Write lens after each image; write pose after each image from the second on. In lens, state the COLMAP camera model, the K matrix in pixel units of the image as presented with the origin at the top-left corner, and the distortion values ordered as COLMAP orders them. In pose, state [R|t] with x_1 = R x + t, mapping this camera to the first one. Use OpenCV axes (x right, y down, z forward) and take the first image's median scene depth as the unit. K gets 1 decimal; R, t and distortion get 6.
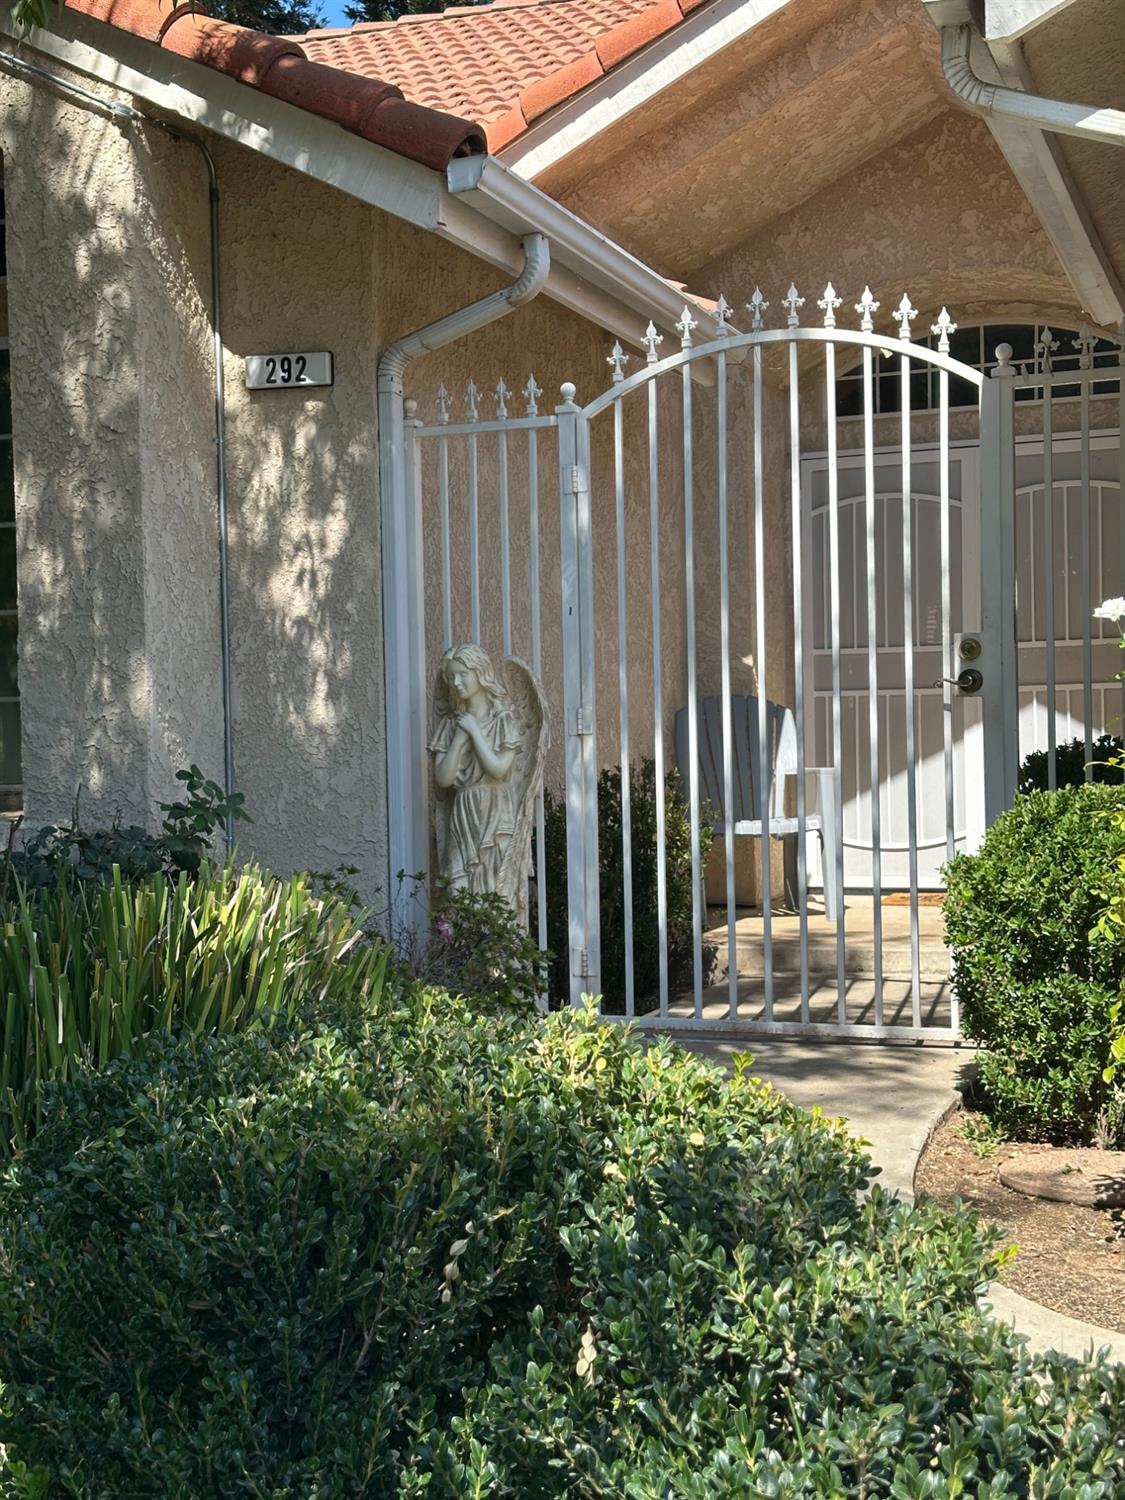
lens RADIAL K [[2059.8, 0, 556.3], [0, 2059.8, 764.5], [0, 0, 1]] dist [0.172549, -0.005390]
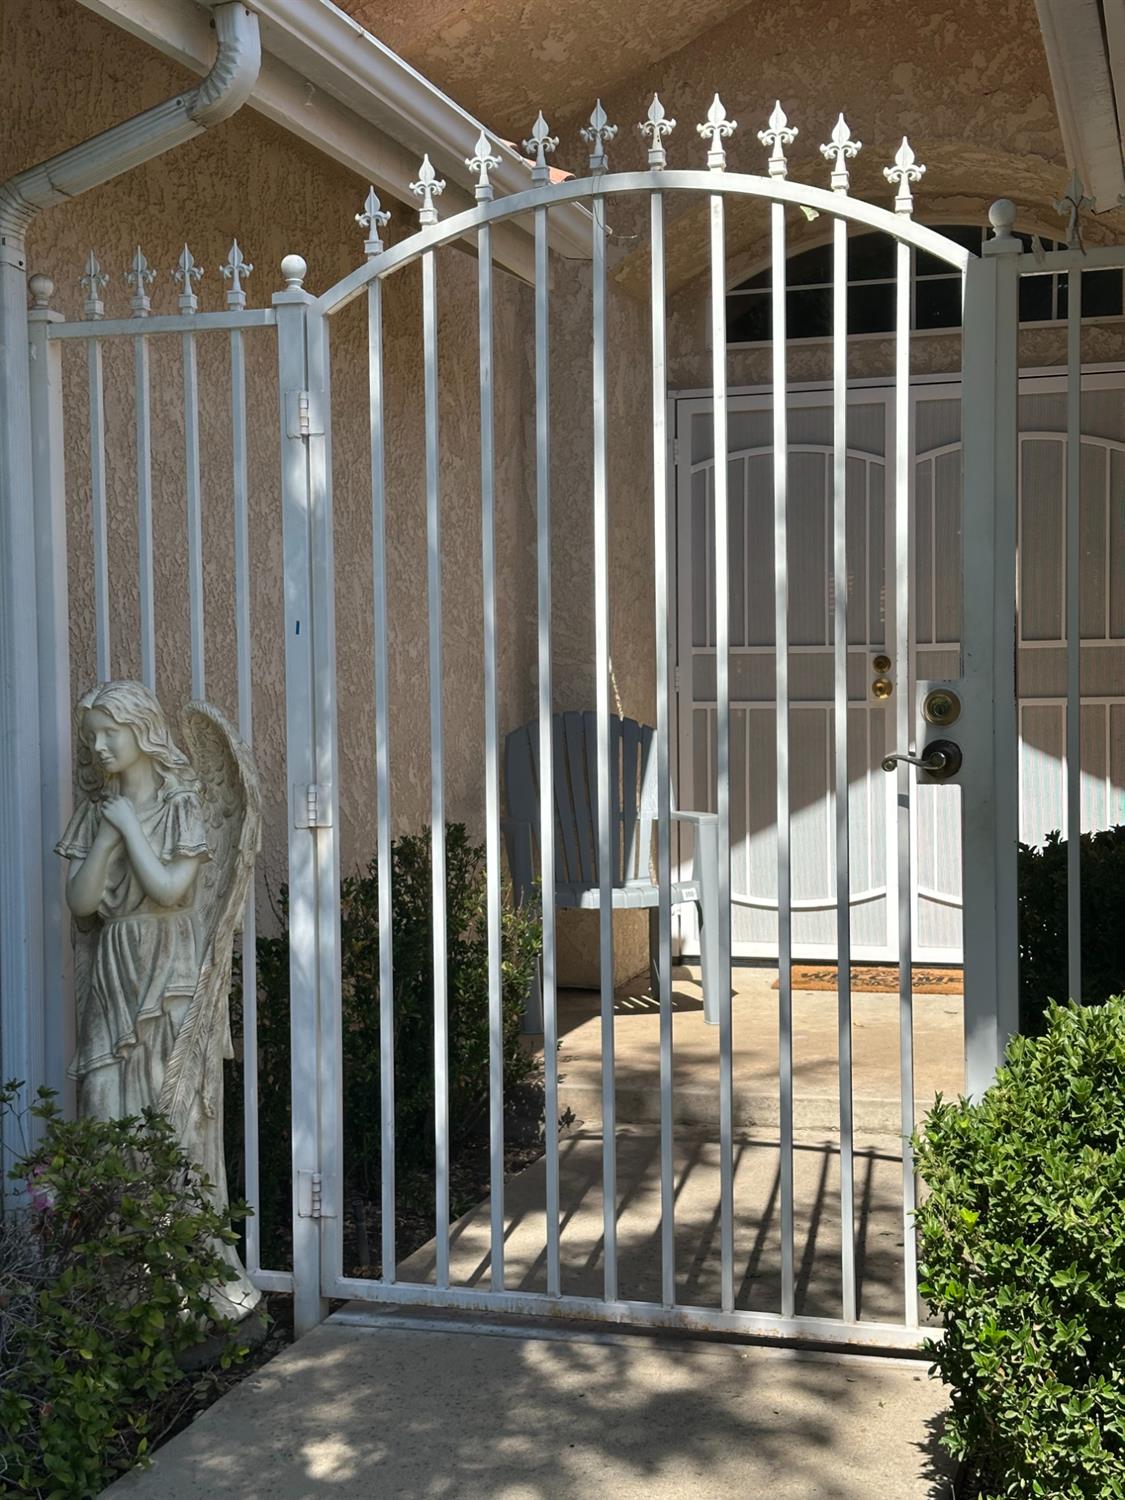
lens RADIAL K [[2075.0, 0, 562.5], [0, 2075.0, 750.0], [0, 0, 1]] dist [0.145081, -0.085873]
pose [[0.998186, 0.007326, 0.059752, 0.049946], [-0.008421, 0.999801, 0.018091, -0.050504], [-0.059608, -0.018561, 0.998049, 0.379293]]
